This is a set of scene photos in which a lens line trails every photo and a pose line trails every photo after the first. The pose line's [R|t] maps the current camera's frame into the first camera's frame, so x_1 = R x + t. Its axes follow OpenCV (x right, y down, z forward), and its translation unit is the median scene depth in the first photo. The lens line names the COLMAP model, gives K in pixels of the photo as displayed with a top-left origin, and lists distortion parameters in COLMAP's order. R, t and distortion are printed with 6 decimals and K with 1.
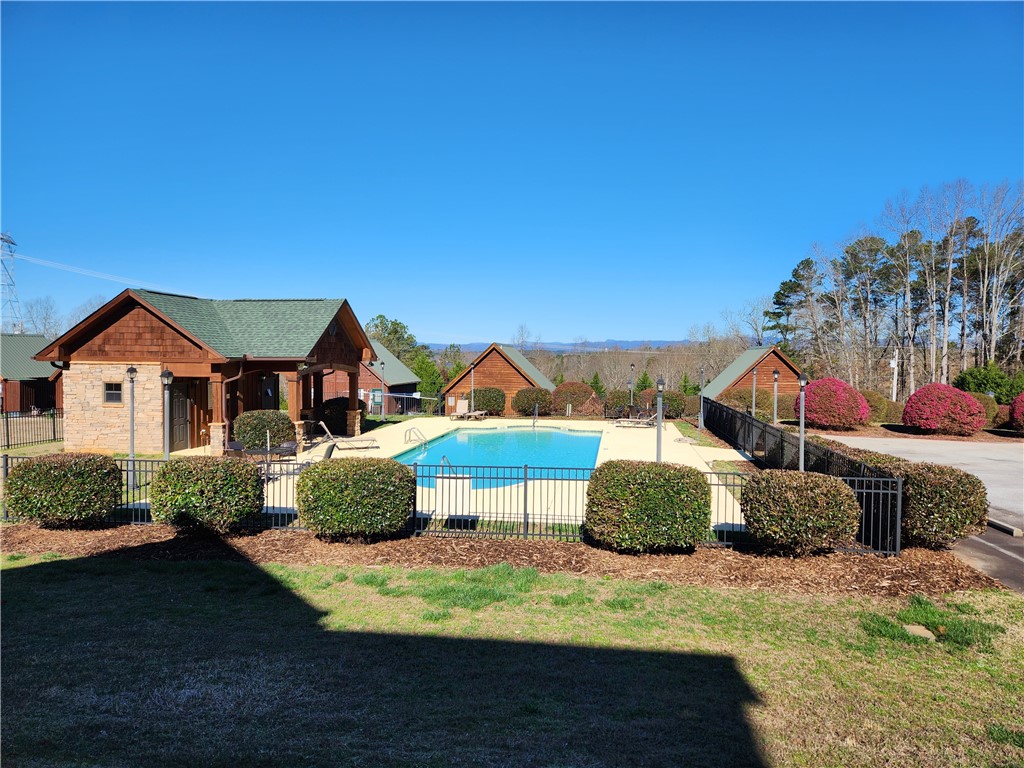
lens RADIAL K [[675.1, 0, 510.3], [0, 675.1, 371.2], [0, 0, 1]] dist [0.086153, -0.071887]
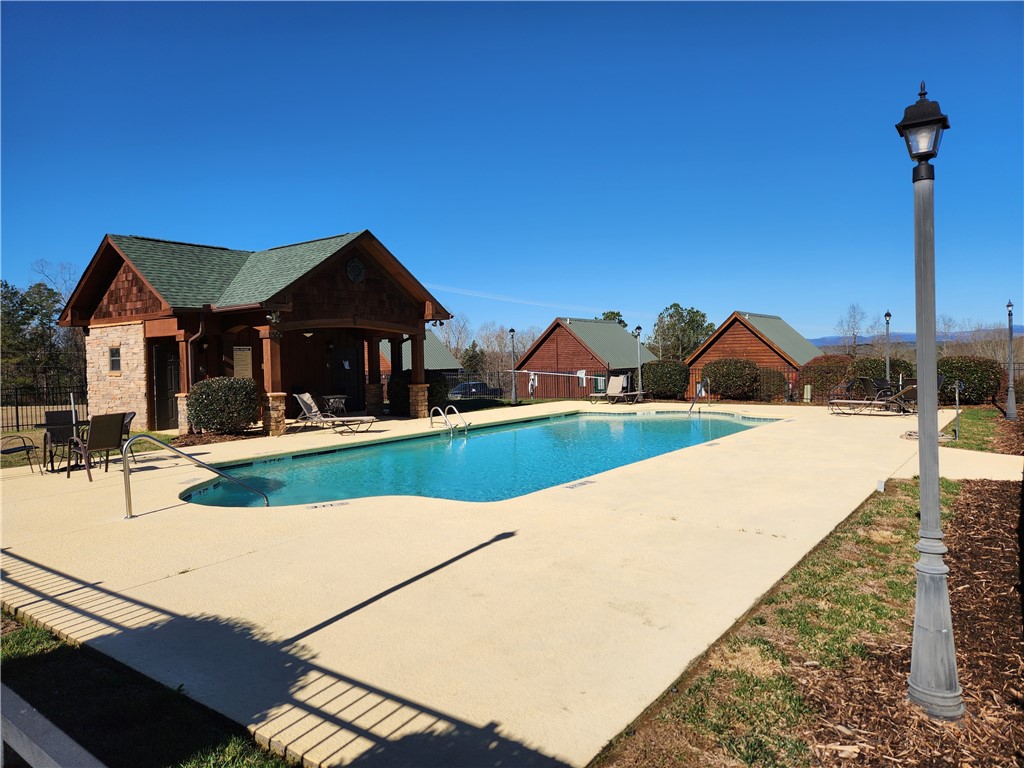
lens RADIAL K [[675.1, 0, 510.3], [0, 675.1, 371.2], [0, 0, 1]] dist [0.086153, -0.071887]
pose [[0.893205, -0.016651, -0.449341, 0.251002], [0.019111, 0.999817, 0.000939, 0.054360], [0.449243, -0.009427, 0.893360, 0.451041]]
